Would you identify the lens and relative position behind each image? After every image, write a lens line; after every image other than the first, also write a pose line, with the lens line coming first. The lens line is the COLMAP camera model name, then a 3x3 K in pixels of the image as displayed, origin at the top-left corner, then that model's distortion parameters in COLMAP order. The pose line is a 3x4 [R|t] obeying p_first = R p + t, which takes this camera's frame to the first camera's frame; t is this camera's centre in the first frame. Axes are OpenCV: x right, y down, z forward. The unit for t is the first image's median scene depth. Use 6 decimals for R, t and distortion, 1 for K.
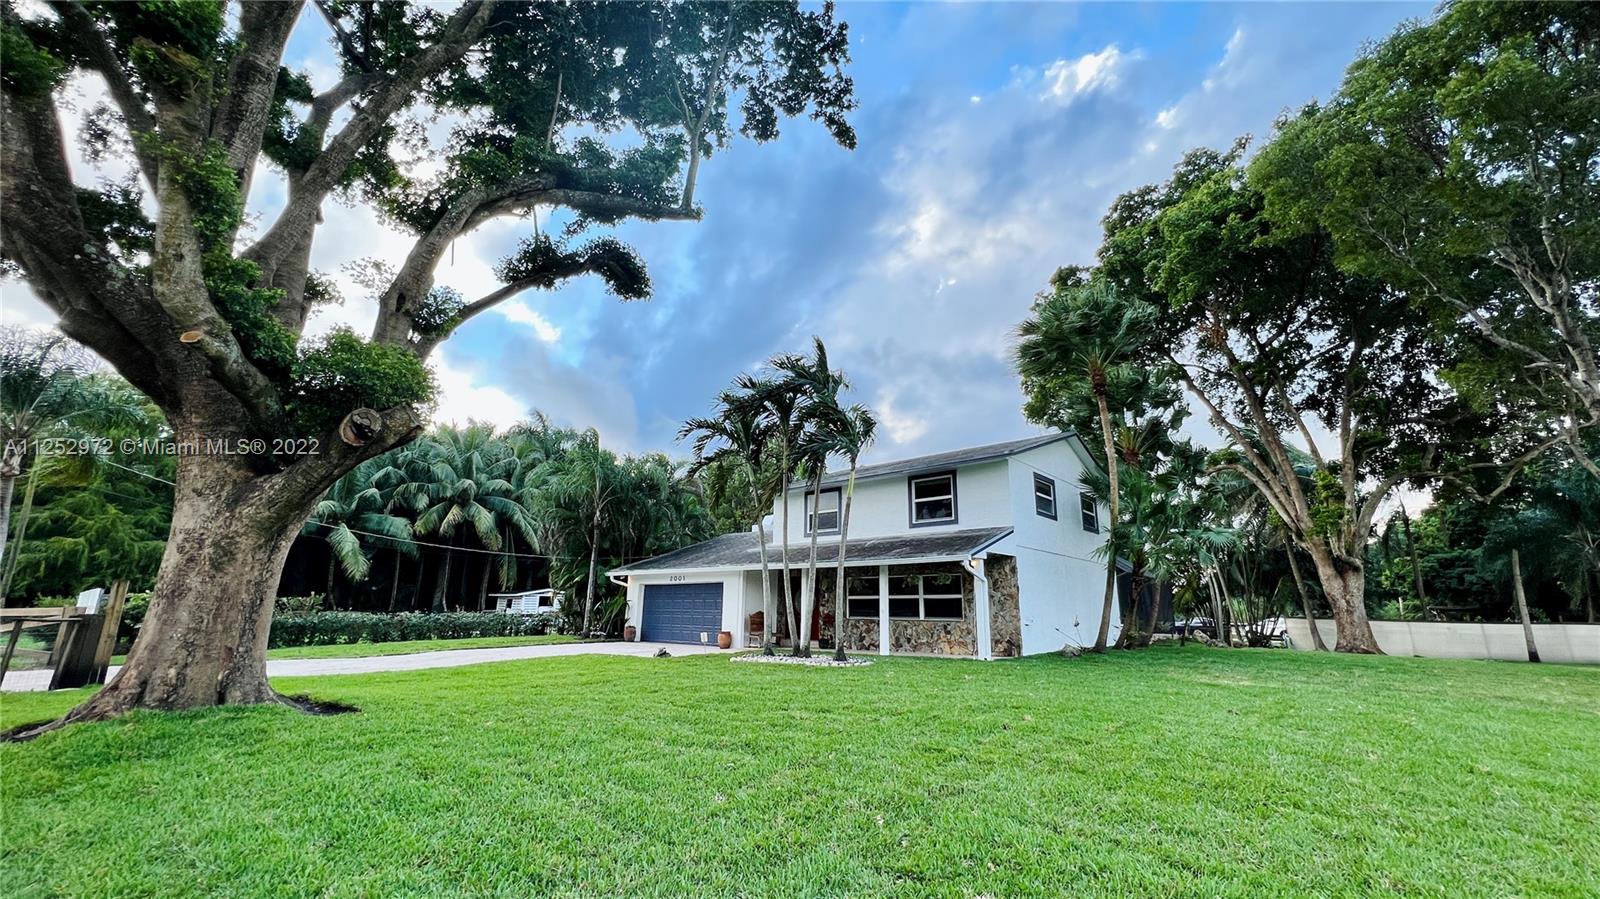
lens RADIAL K [[638.8, 0, 805.8], [0, 638.8, 452.1], [0, 0, 1]] dist [-0.005204, 0.001839]
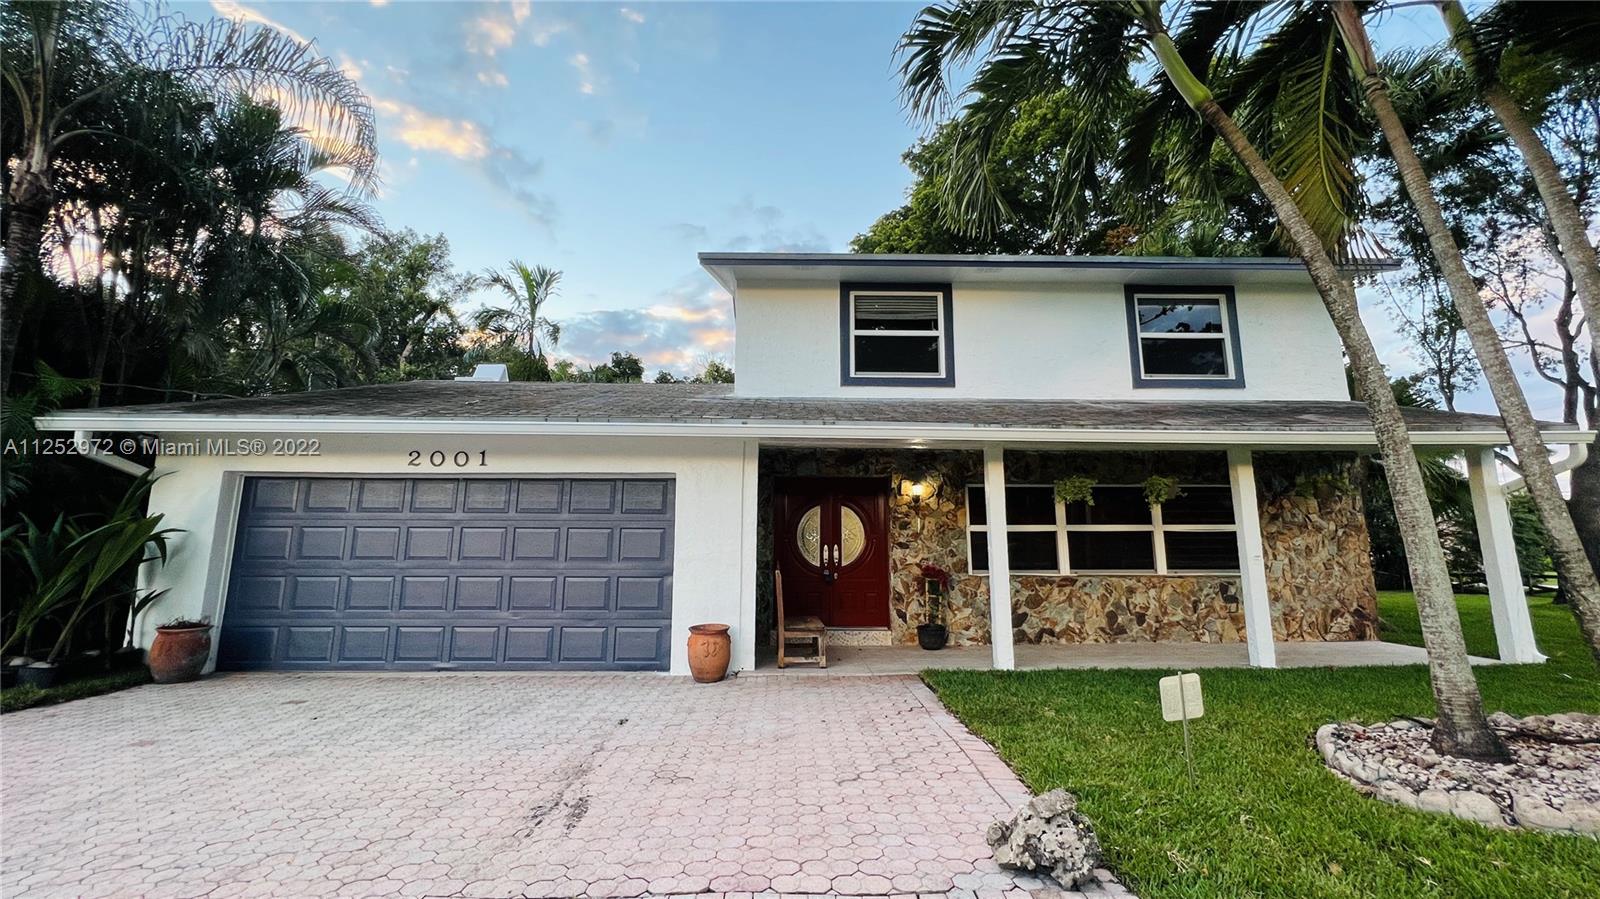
lens RADIAL K [[638.8, 0, 796.2], [0, 638.8, 449.9], [0, 0, 1]] dist [-0.005204, 0.001839]
pose [[0.741555, 0.104459, 0.662710, -0.317435], [-0.154644, 0.987818, 0.017338, 0.187011], [-0.652826, -0.115341, 0.748676, 0.760632]]
